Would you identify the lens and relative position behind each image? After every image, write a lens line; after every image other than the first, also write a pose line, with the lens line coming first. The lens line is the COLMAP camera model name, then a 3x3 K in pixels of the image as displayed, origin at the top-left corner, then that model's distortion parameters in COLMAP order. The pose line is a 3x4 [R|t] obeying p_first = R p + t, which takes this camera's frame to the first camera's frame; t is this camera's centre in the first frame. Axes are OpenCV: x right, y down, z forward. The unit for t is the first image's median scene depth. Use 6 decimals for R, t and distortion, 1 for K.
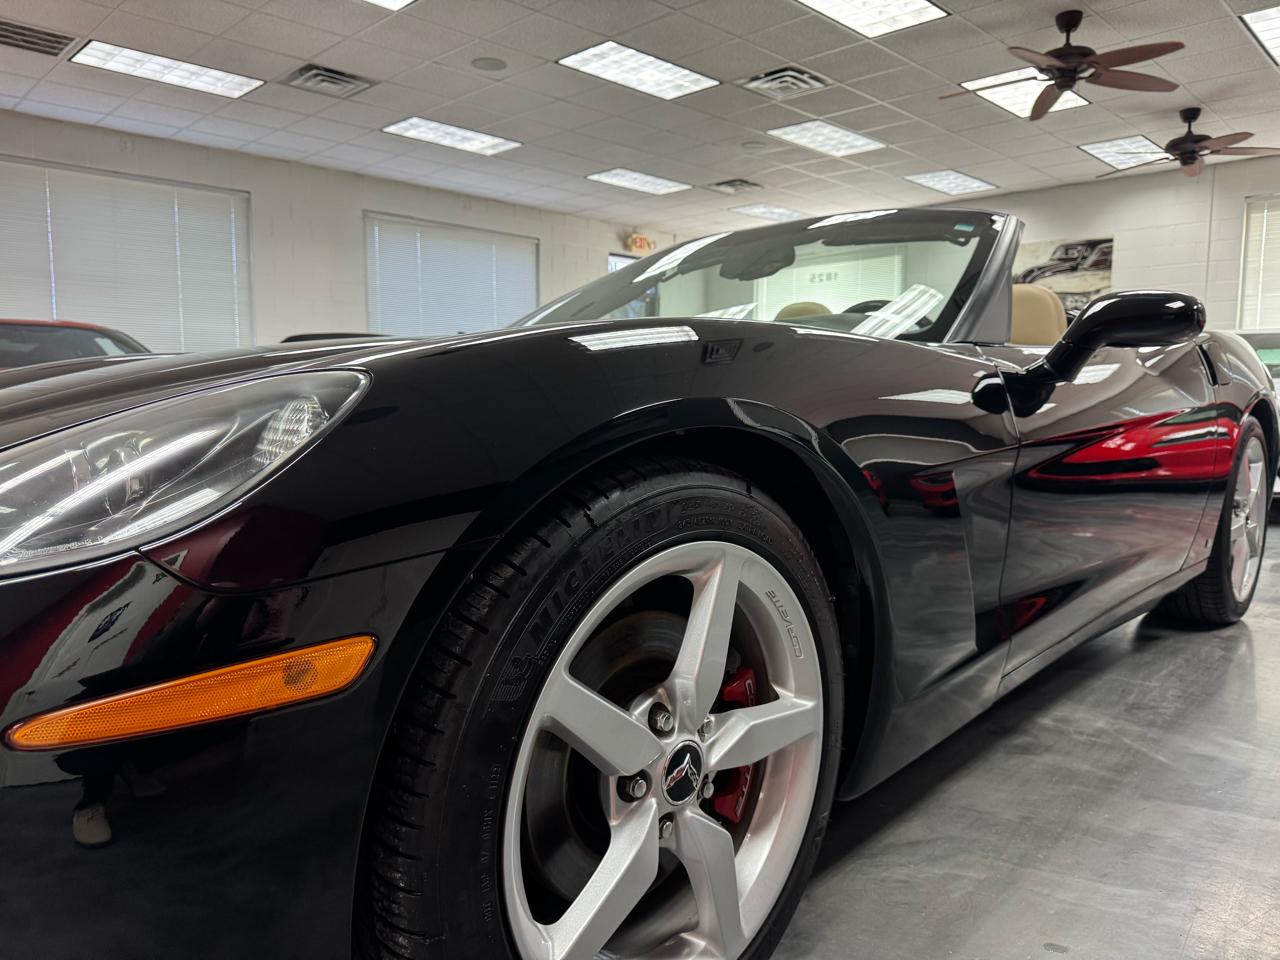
lens RADIAL K [[917.5, 0, 636.0], [0, 917.5, 482.2], [0, 0, 1]] dist [0.029917, -0.033565]
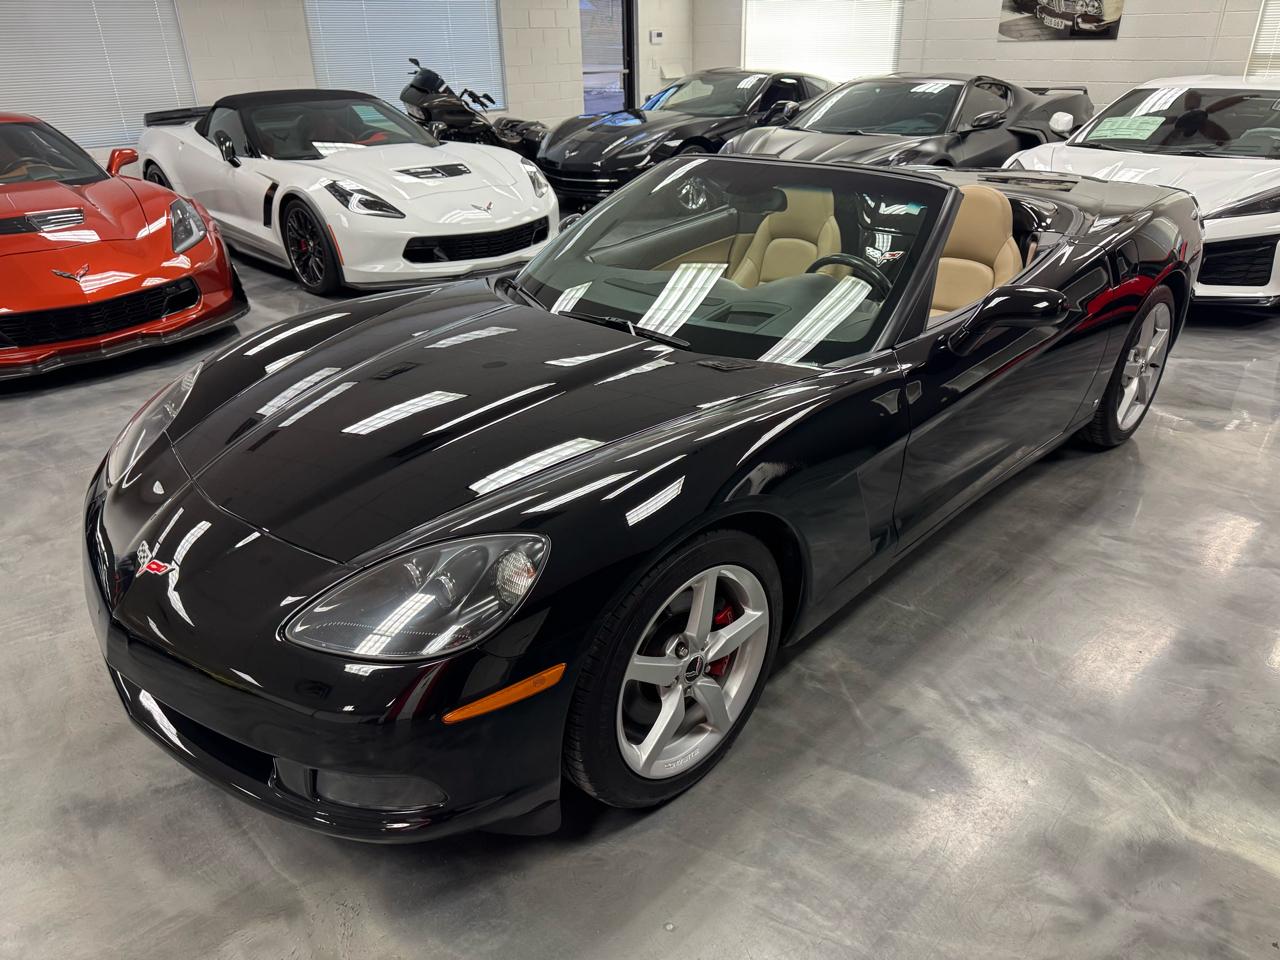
lens RADIAL K [[917.5, 0, 645.4], [0, 917.5, 492.7], [0, 0, 1]] dist [0.029917, -0.033565]
pose [[0.999551, -0.020452, -0.021907, 0.062785], [0.026891, 0.934747, 0.354294, -0.092949], [0.013232, -0.354724, 0.934878, -0.021255]]
